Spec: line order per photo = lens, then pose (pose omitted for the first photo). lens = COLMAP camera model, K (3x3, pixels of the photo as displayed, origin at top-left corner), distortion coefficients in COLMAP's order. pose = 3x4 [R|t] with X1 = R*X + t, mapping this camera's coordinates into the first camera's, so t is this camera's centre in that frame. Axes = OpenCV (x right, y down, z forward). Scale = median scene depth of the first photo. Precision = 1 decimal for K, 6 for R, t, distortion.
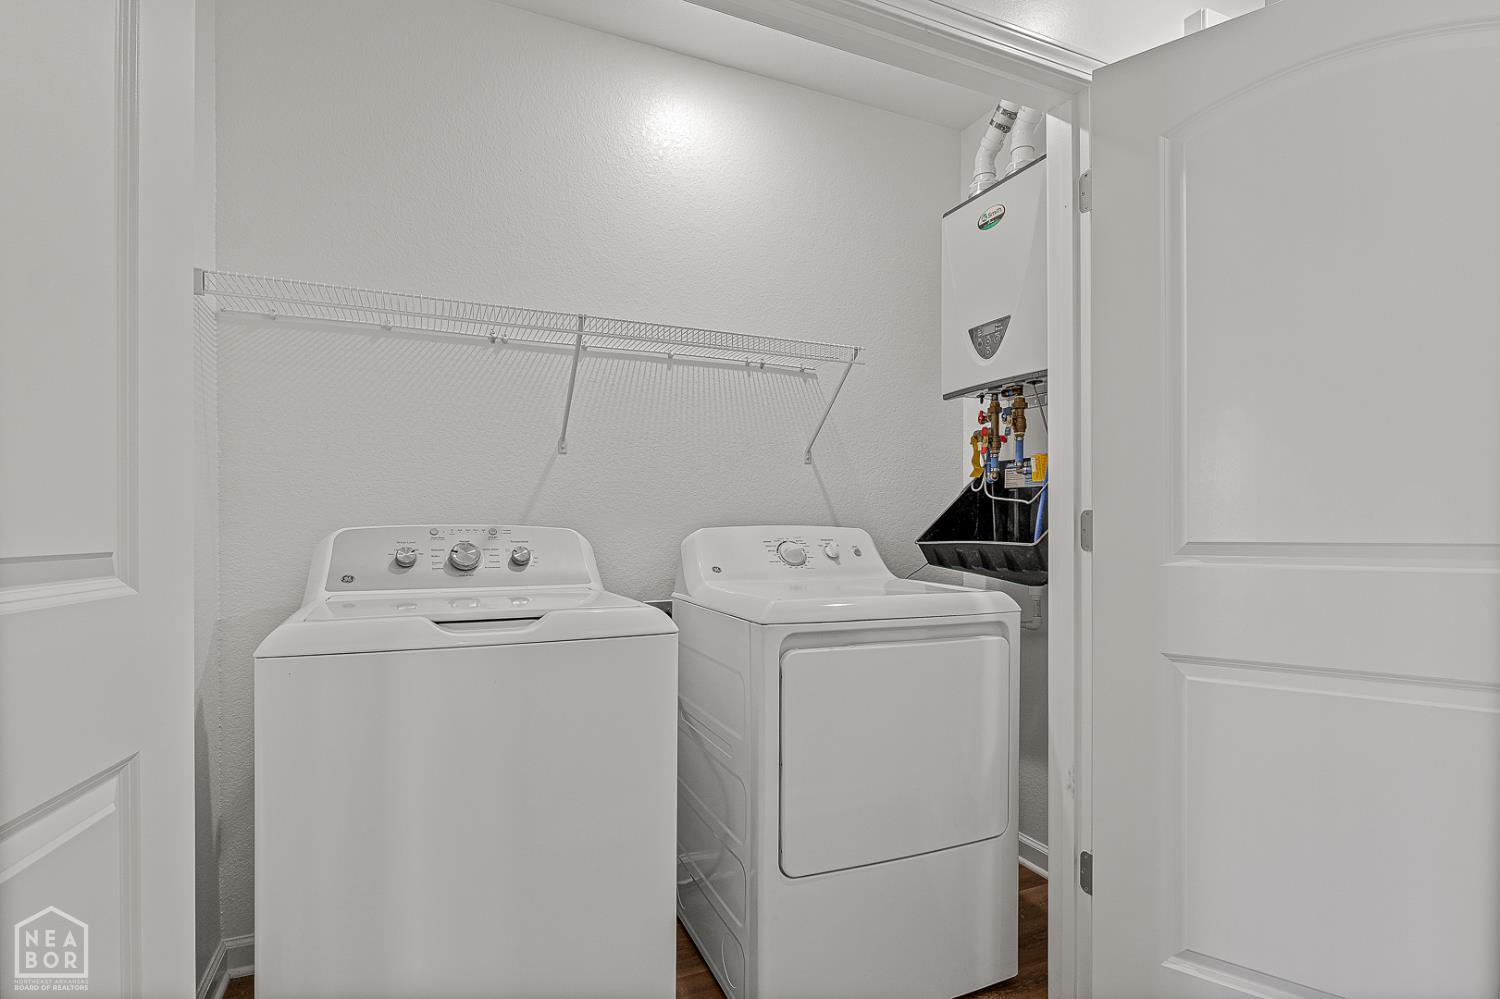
lens RADIAL K [[741.0, 0, 754.5], [0, 741.0, 542.0], [0, 0, 1]] dist [-0.005520, -0.000408]
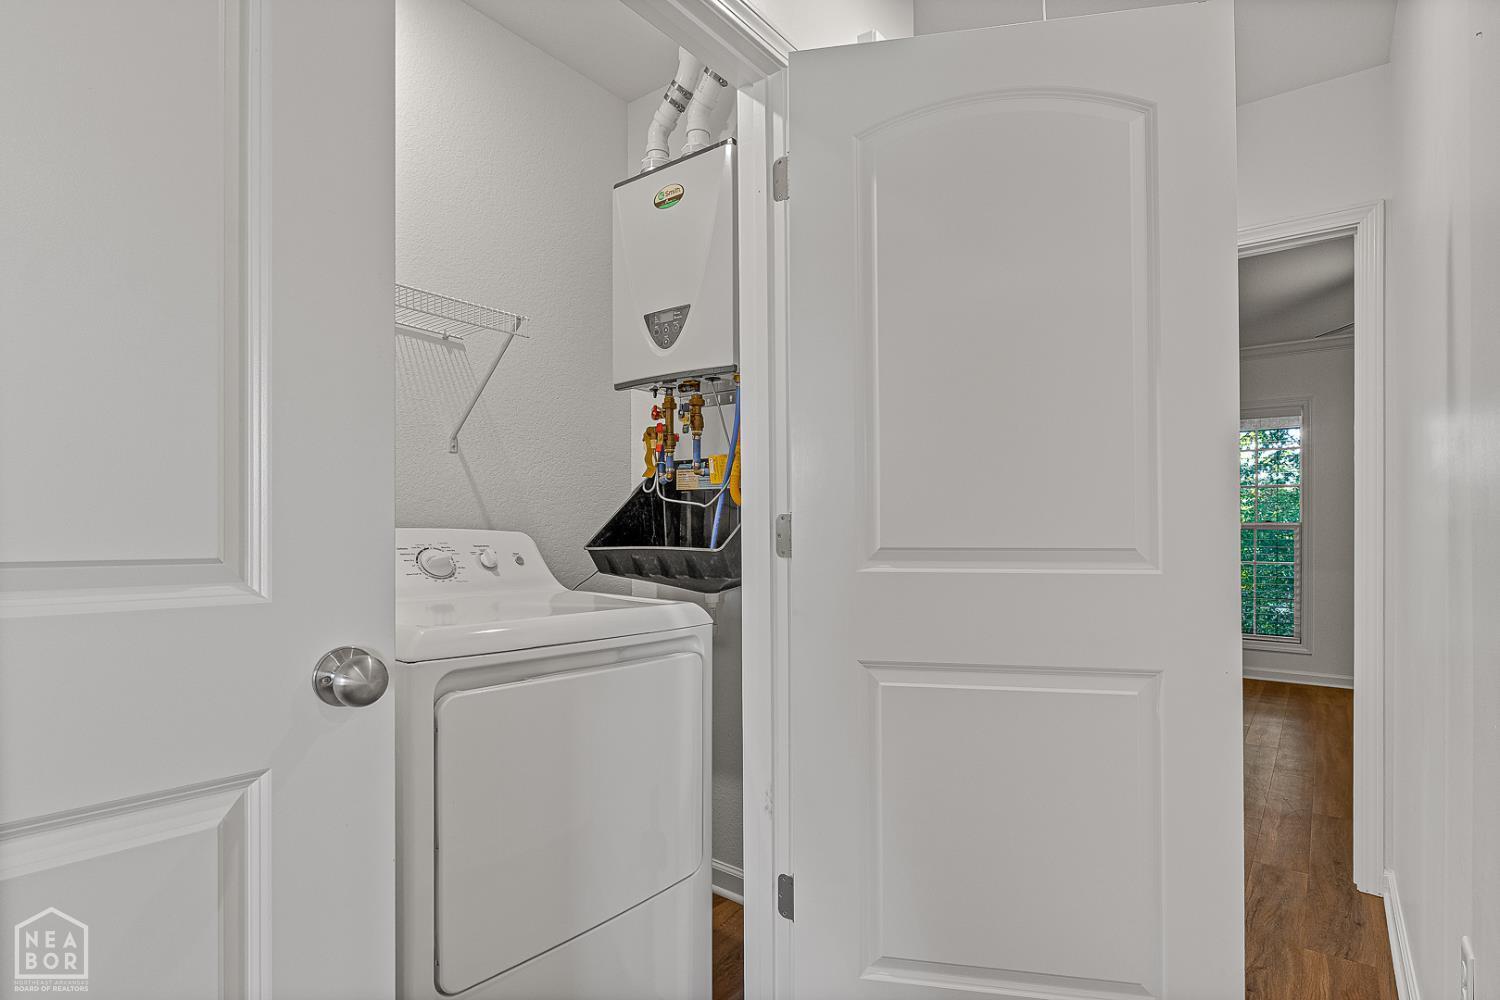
lens RADIAL K [[741.0, 0, 754.5], [0, 741.0, 542.5], [0, 0, 1]] dist [-0.005520, -0.000408]
pose [[0.880388, -0.002924, 0.474246, -0.025033], [0.004584, 0.999987, -0.002345, -0.003383], [-0.474232, 0.004239, 0.880389, 0.133073]]
